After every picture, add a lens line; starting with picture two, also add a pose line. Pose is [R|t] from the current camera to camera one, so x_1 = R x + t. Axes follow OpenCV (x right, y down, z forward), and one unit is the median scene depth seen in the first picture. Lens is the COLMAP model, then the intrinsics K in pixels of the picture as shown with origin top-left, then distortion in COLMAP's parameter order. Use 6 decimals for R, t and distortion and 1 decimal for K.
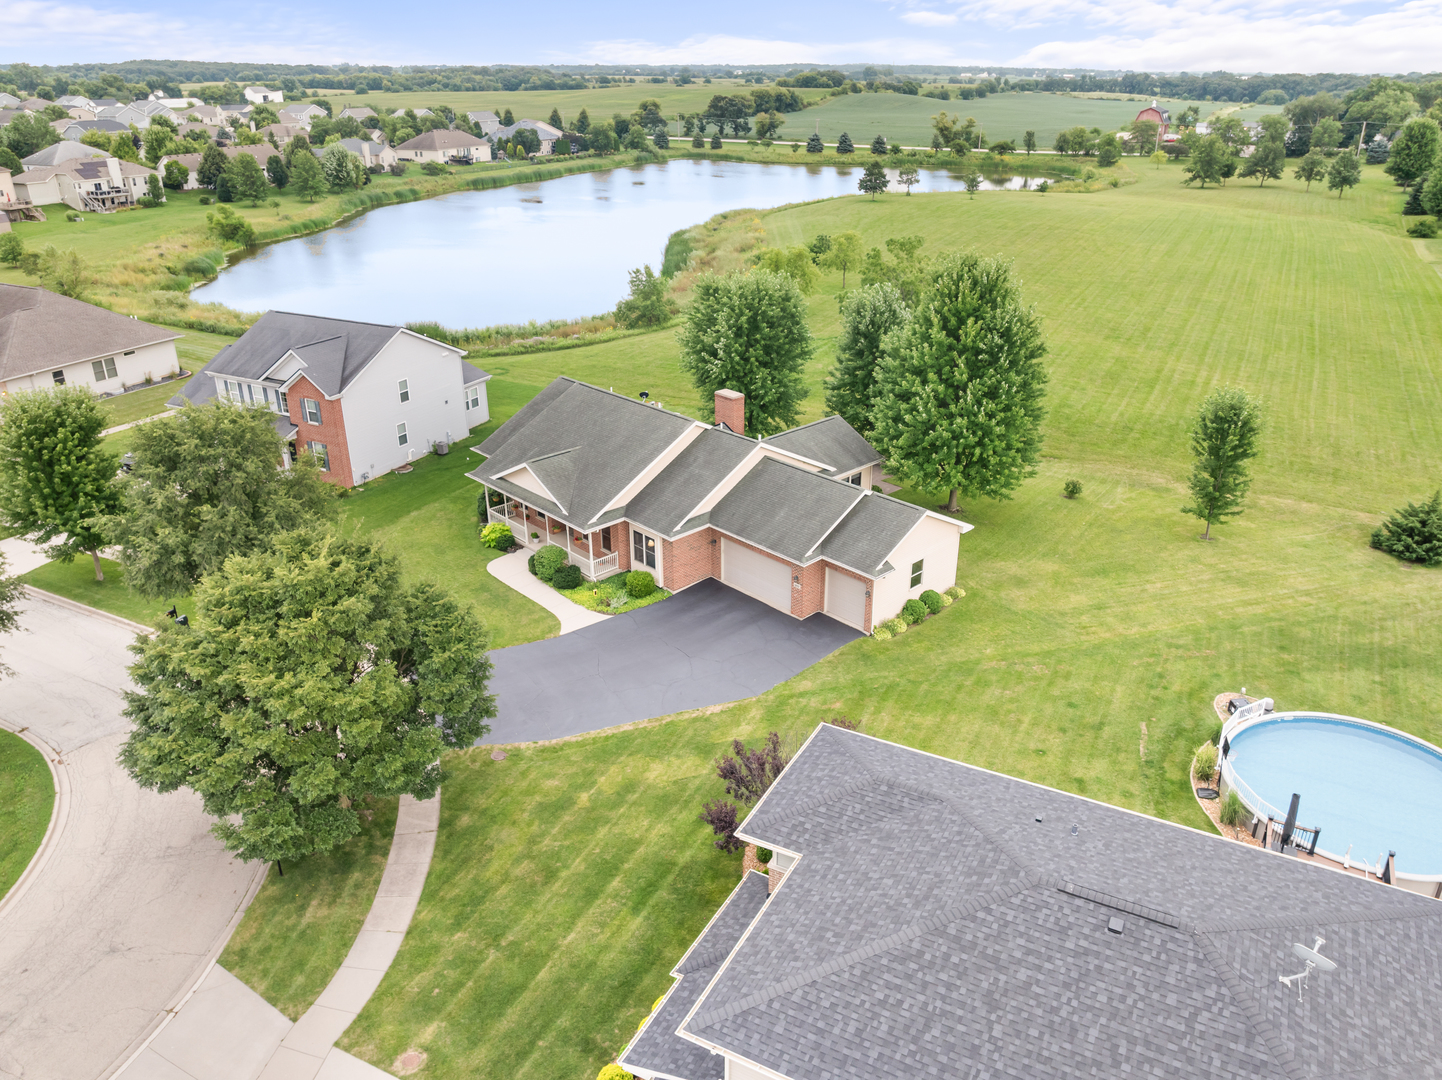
lens RADIAL K [[1050.6, 0, 721.0], [0, 1050.6, 540.0], [0, 0, 1]] dist [-0.055646, 0.032714]
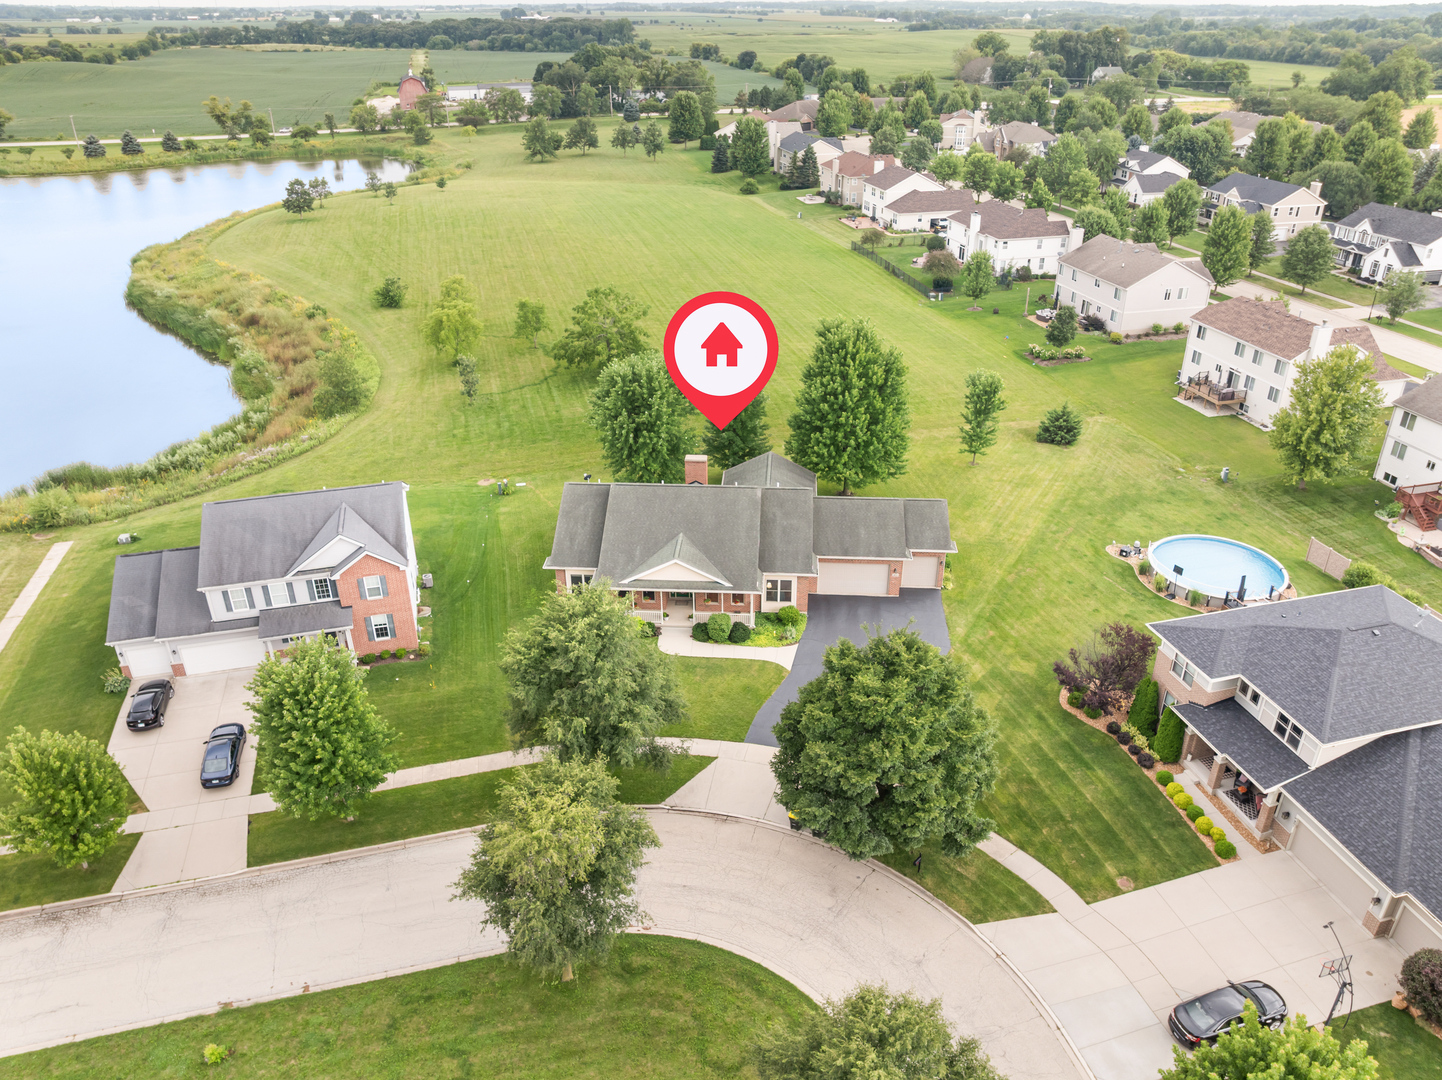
lens RADIAL K [[1048.3, 0, 721.0], [0, 1048.3, 540.0], [0, 0, 1]] dist [-0.036145, 0.000398]
pose [[0.728636, -0.317980, 0.606612, -0.225077], [0.283135, 0.946315, 0.155959, -0.069061], [-0.623638, 0.058116, 0.779550, 0.002785]]
